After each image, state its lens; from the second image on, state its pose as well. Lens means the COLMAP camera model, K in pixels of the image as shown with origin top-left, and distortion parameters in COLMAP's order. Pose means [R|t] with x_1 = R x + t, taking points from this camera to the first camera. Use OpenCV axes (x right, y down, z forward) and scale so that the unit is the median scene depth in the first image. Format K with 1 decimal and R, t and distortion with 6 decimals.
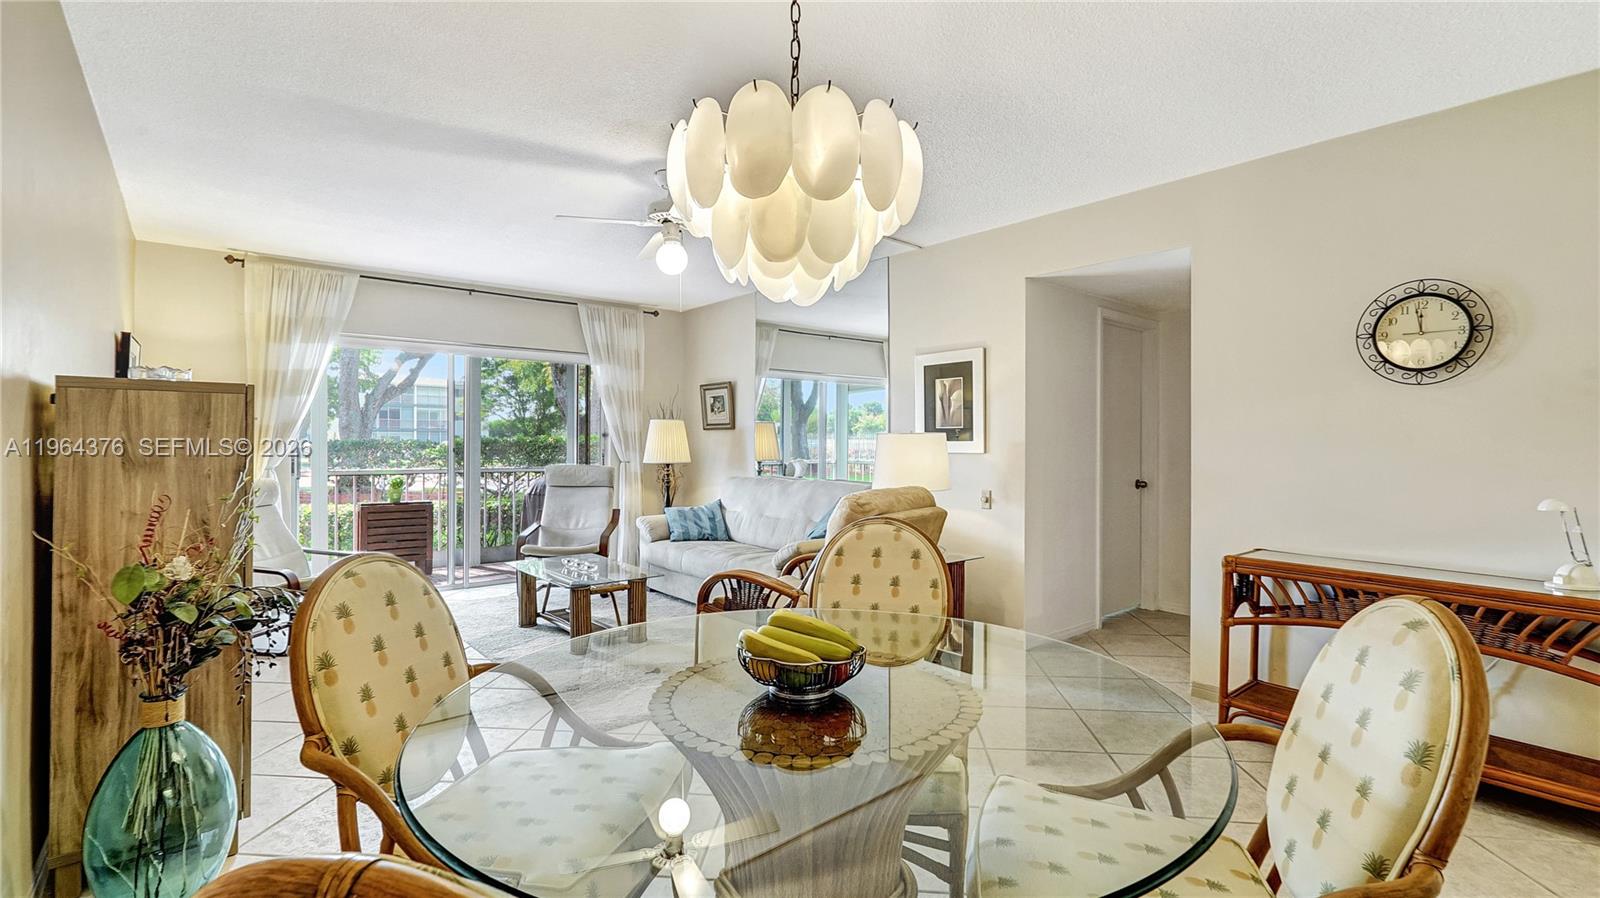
lens RADIAL K [[719.4, 0, 798.0], [0, 719.4, 439.8], [0, 0, 1]] dist [-0.000347, 0.000552]
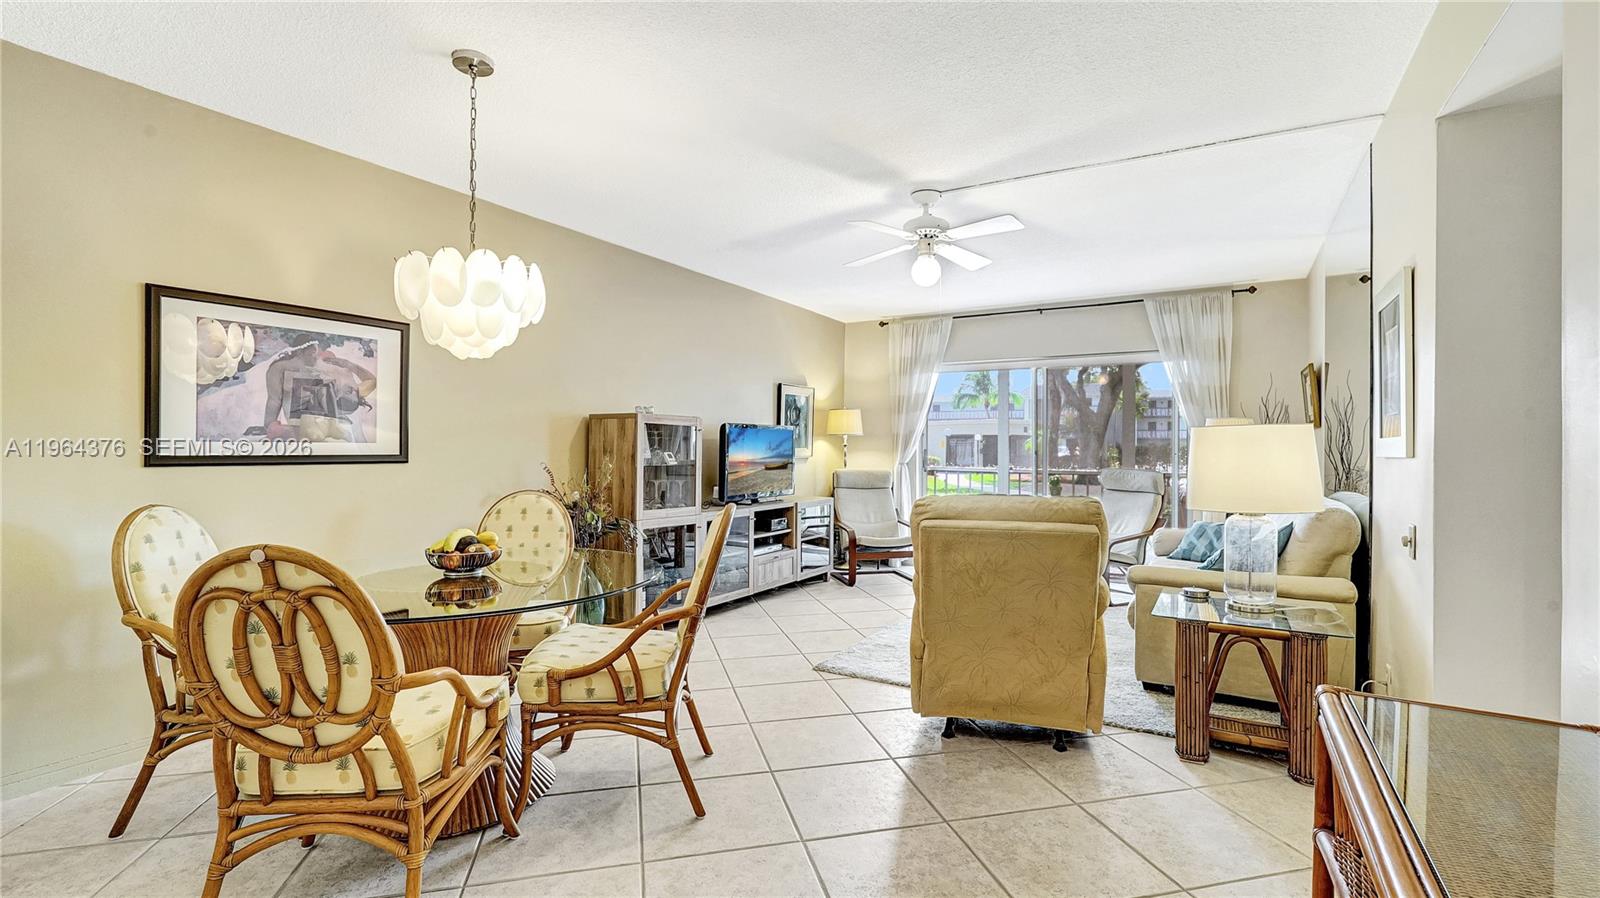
lens RADIAL K [[719.4, 0, 798.0], [0, 719.4, 439.8], [0, 0, 1]] dist [-0.000347, 0.000552]
pose [[0.343520, -0.012446, -0.939063, 0.528063], [0.000010, 0.999912, -0.013249, 0.009961], [0.939145, 0.004542, 0.343490, 0.302697]]
